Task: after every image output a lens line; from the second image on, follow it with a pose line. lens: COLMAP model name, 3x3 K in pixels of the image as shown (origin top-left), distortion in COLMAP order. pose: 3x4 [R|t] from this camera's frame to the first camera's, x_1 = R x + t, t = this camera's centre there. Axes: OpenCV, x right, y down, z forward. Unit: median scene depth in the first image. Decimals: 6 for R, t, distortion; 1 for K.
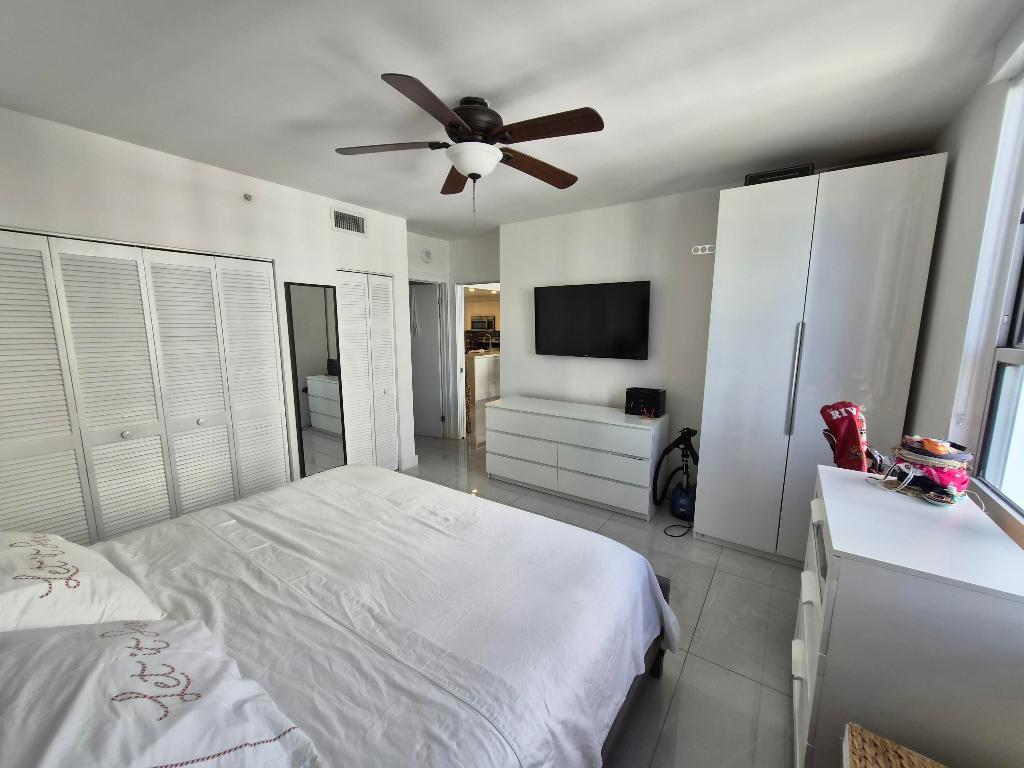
lens RADIAL K [[401.2, 0, 513.5], [0, 401.2, 387.3], [0, 0, 1]] dist [-0.001674, 0.000407]
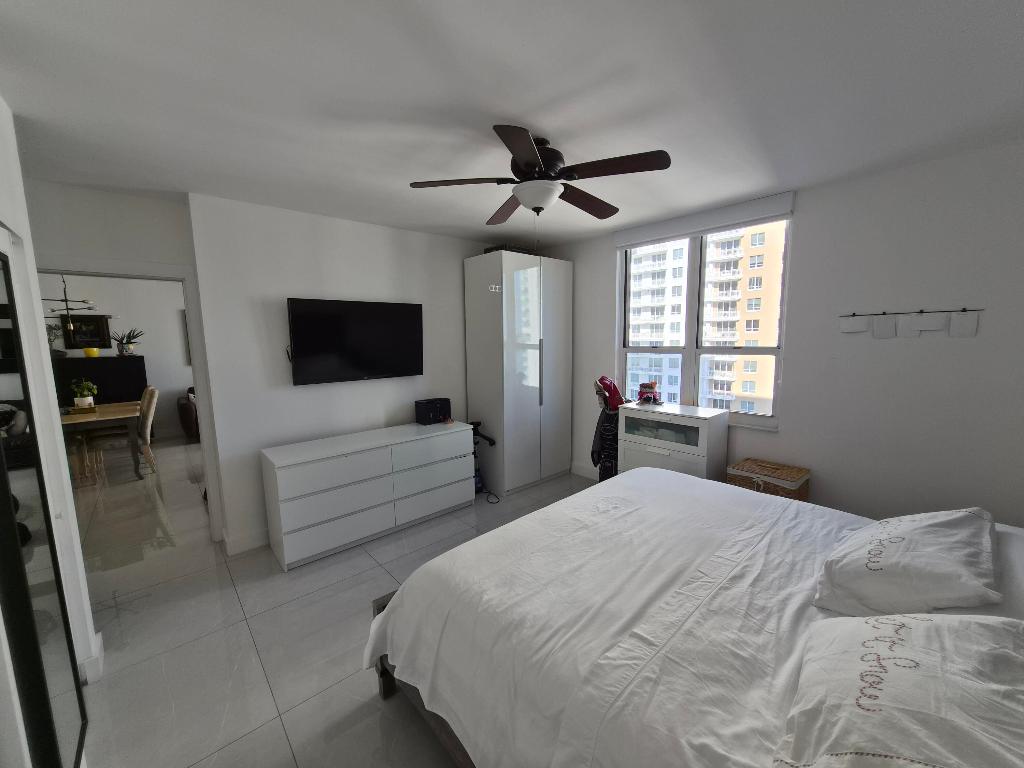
lens RADIAL K [[401.2, 0, 513.5], [0, 401.2, 387.3], [0, 0, 1]] dist [-0.001674, 0.000407]
pose [[0.226324, -0.128726, 0.965509, -0.783020], [0.167316, 0.981634, 0.091656, -0.105273], [-0.959574, 0.140801, 0.243705, 0.556563]]
